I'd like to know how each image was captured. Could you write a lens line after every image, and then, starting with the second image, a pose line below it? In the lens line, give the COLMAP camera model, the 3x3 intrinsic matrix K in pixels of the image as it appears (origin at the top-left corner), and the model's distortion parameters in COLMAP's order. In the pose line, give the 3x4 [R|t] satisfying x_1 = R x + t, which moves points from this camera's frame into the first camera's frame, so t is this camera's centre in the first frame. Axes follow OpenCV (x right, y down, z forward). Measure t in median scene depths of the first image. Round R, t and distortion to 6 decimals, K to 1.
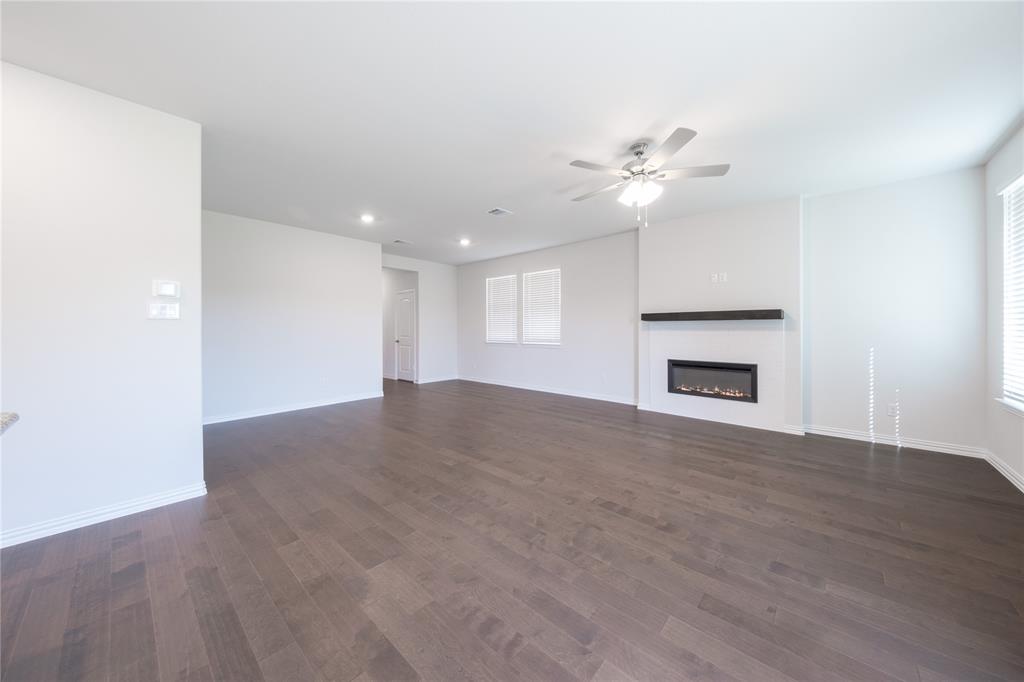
lens RADIAL K [[352.3, 0, 509.1], [0, 352.3, 327.3], [0, 0, 1]] dist [0.012599, -0.000871]
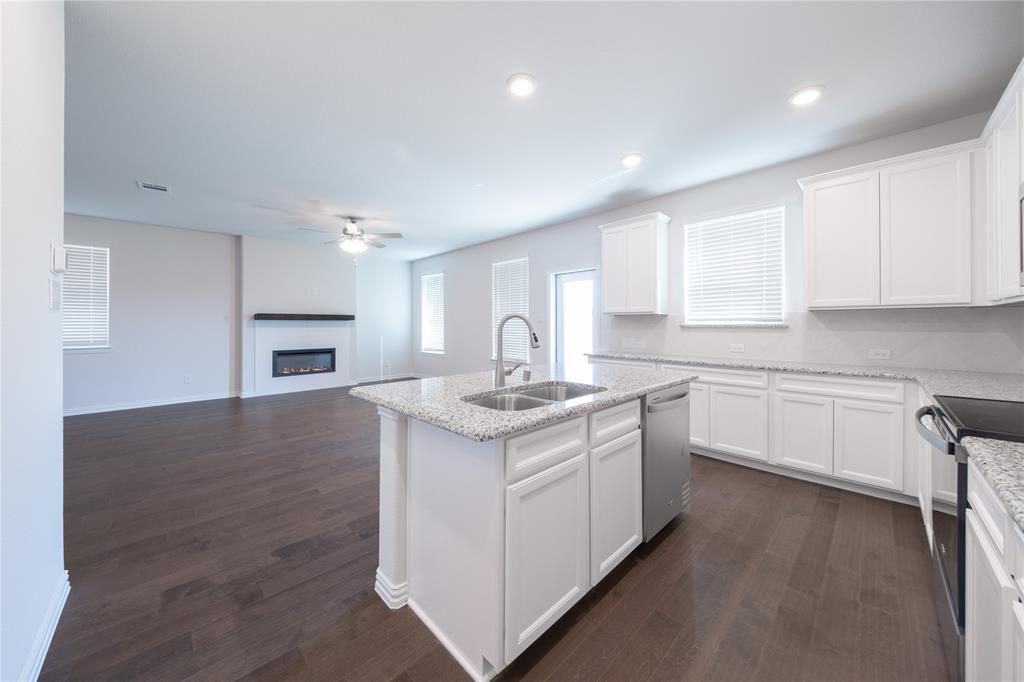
lens RADIAL K [[352.3, 0, 505.7], [0, 352.3, 321.8], [0, 0, 1]] dist [0.012599, -0.000871]
pose [[0.061166, 0.012029, 0.998055, -0.864210], [0.000473, 0.999927, -0.012080, 0.004175], [-0.998128, 0.001211, 0.061156, 0.114991]]
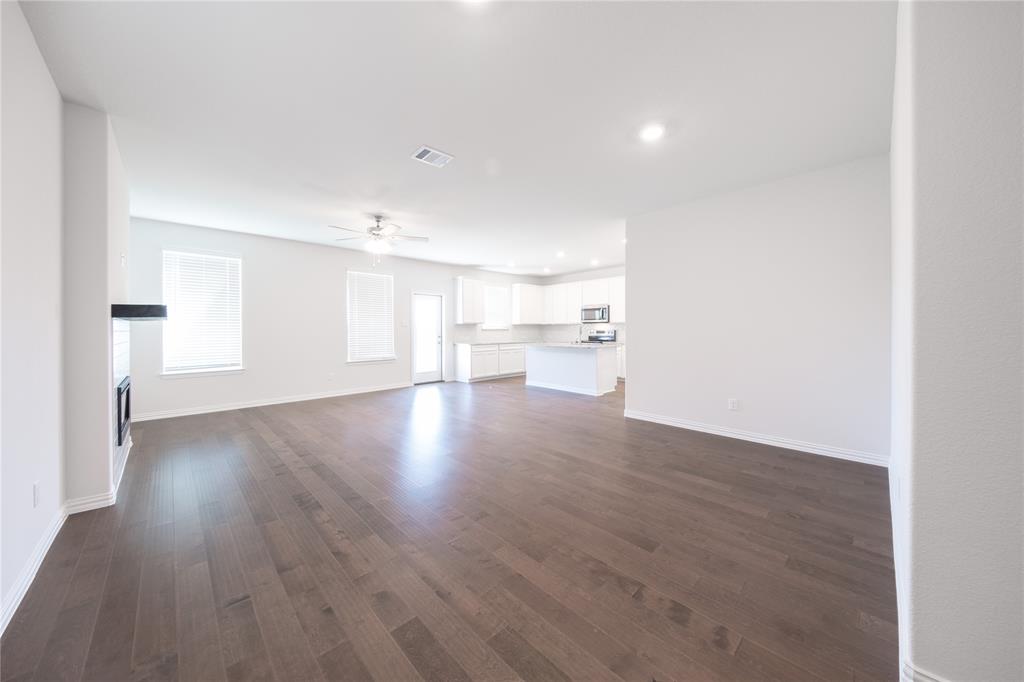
lens RADIAL K [[352.3, 0, 517.1], [0, 352.3, 330.4], [0, 0, 1]] dist [0.012599, -0.000871]
pose [[-0.998934, 0.008253, 0.045419, -0.231367], [0.008445, 0.999956, 0.004041, 0.004907], [-0.045383, 0.004420, -0.998960, 1.763093]]
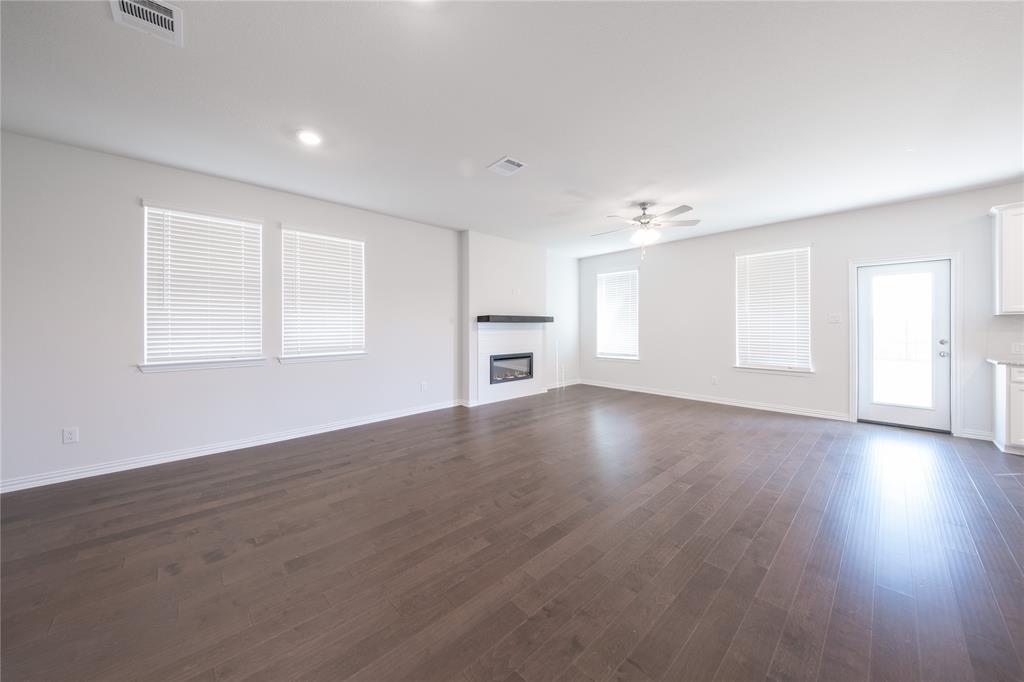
lens RADIAL K [[352.3, 0, 492.1], [0, 352.3, 326.9], [0, 0, 1]] dist [0.012599, -0.000871]
pose [[0.090333, 0.002148, 0.995909, -0.784529], [0.001579, 0.999996, -0.002300, 0.000242], [-0.995910, 0.001780, 0.090329, 1.022136]]
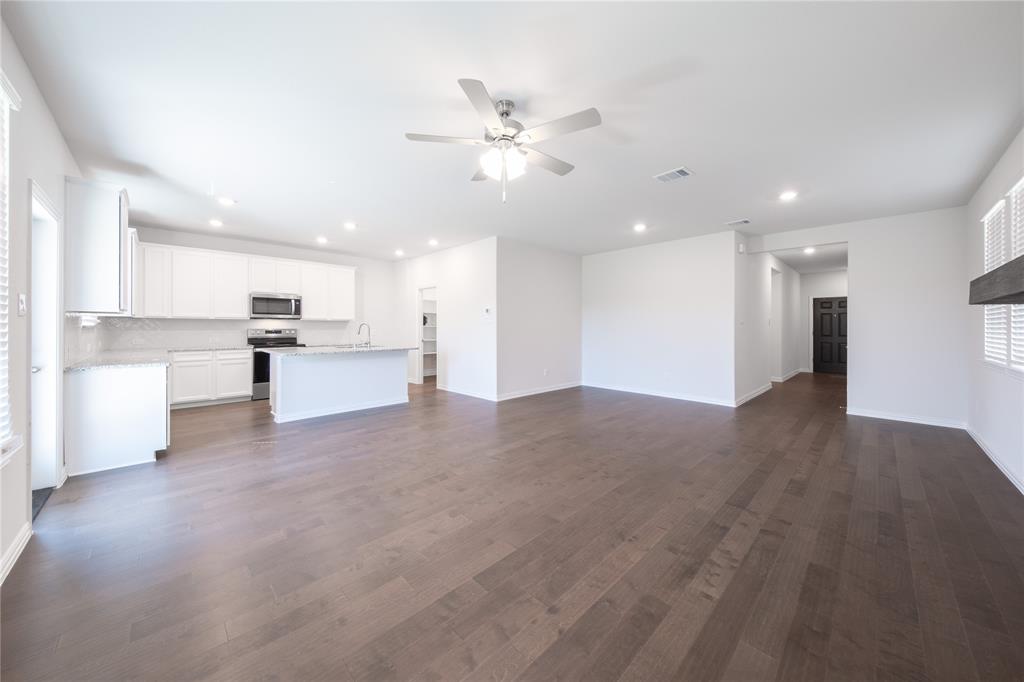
lens RADIAL K [[352.3, 0, 511.5], [0, 352.3, 330.9], [0, 0, 1]] dist [0.012599, -0.000871]
pose [[-0.048395, 0.007796, -0.998798, 0.803618], [-0.007547, 0.999938, 0.008171, 0.002715], [0.998800, 0.007933, -0.048334, 0.715239]]
